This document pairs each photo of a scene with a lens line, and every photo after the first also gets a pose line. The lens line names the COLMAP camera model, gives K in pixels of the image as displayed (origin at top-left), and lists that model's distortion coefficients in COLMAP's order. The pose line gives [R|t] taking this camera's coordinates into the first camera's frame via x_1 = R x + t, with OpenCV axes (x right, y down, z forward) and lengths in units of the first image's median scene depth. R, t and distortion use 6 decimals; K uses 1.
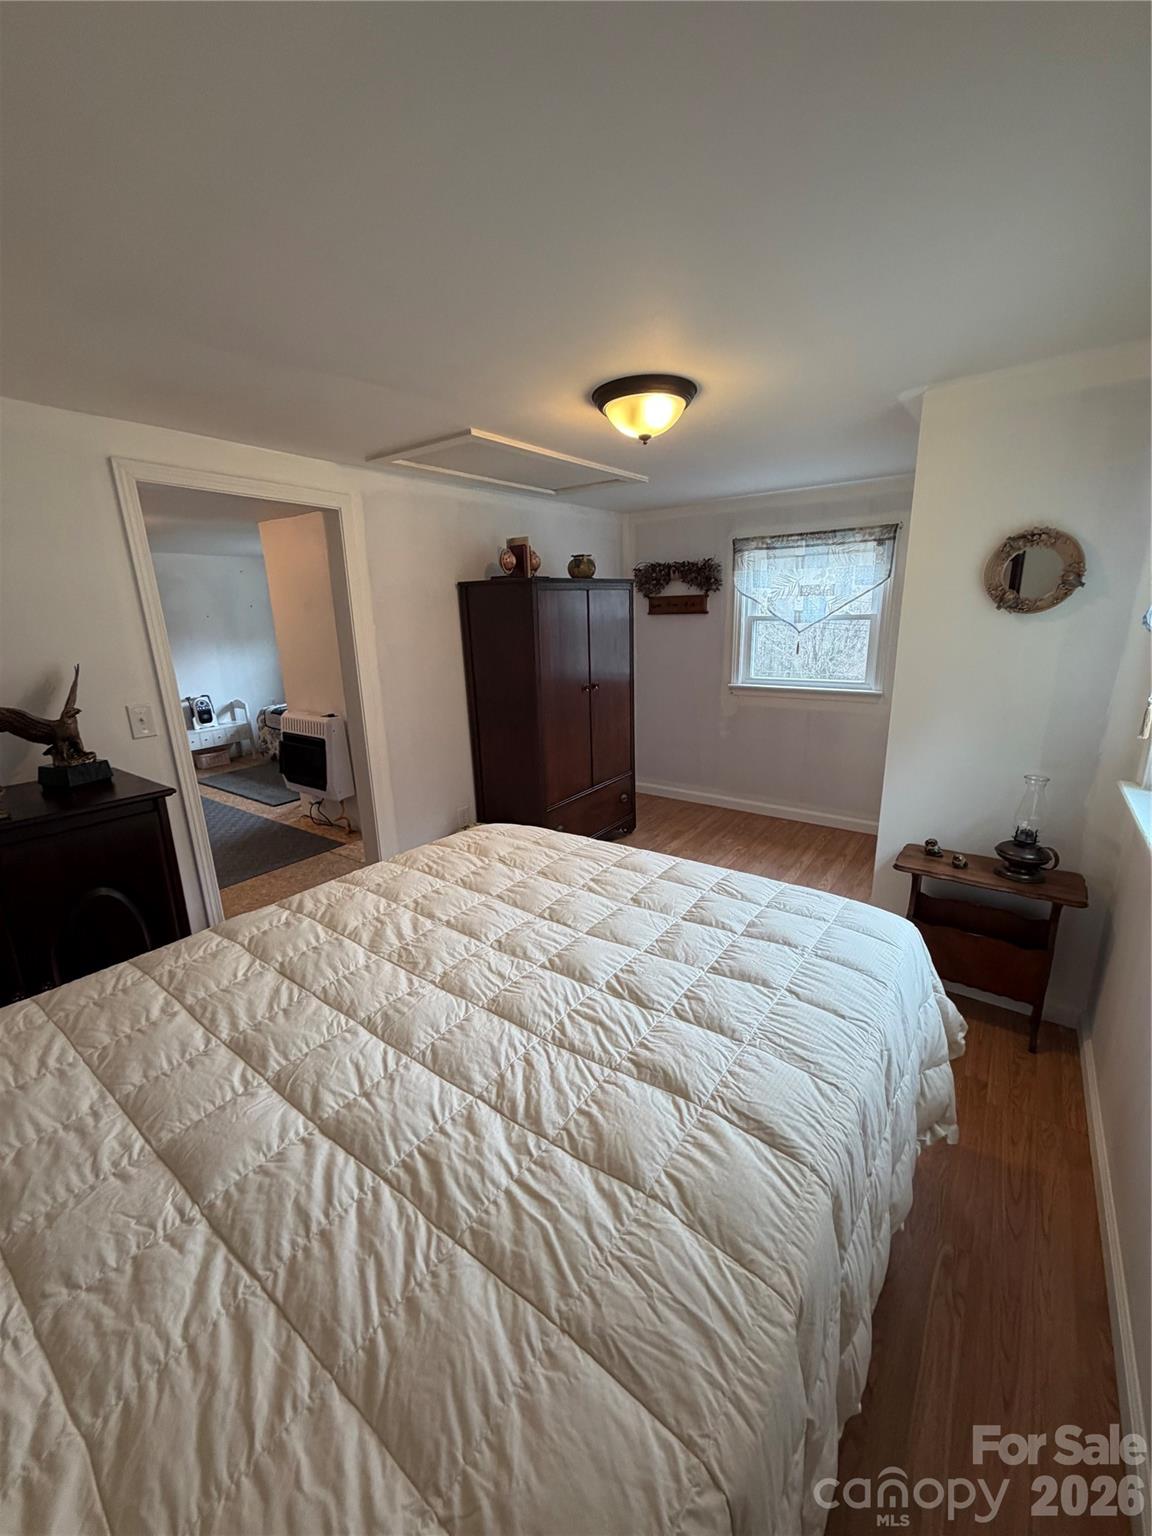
lens RADIAL K [[609.4, 0, 576.0], [0, 609.4, 768.0], [0, 0, 1]] dist [-0.002106, -0.000155]
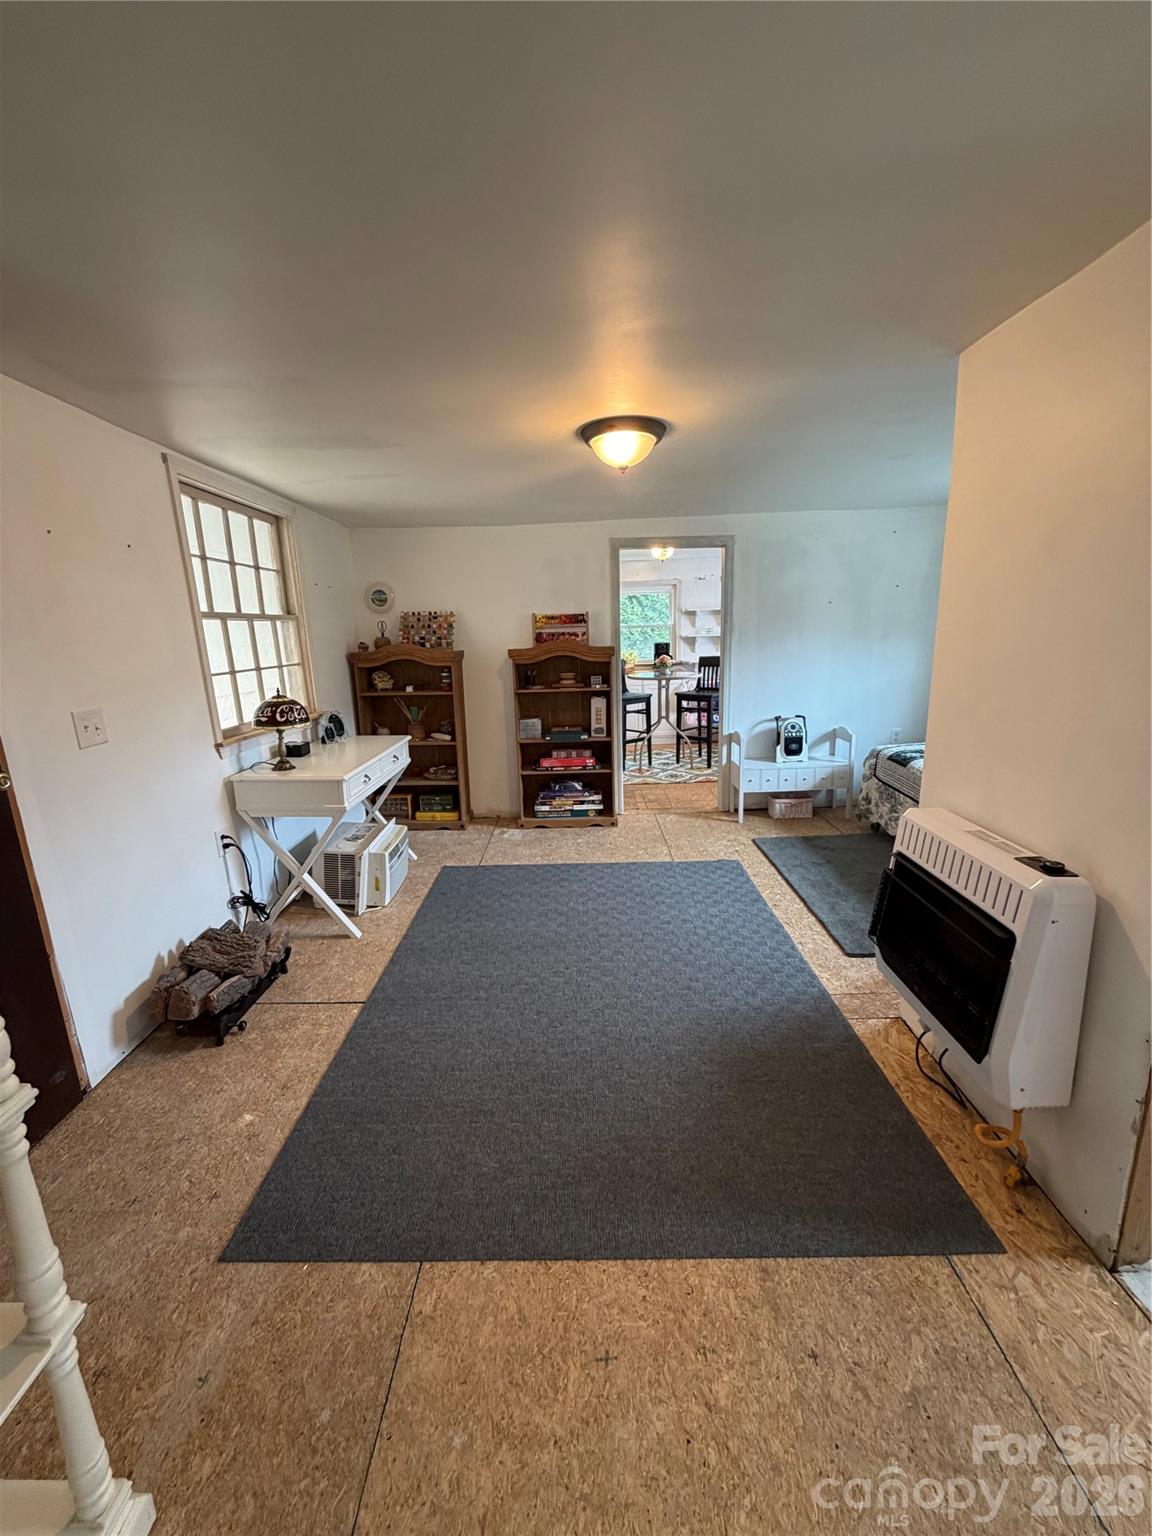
lens RADIAL K [[609.4, 0, 576.0], [0, 609.4, 768.0], [0, 0, 1]] dist [-0.002106, -0.000155]
pose [[0.579824, 0.192528, -0.791667, -0.247060], [-0.190785, 0.976747, 0.097806, -0.100587], [0.792089, 0.094328, 0.603073, 0.482819]]
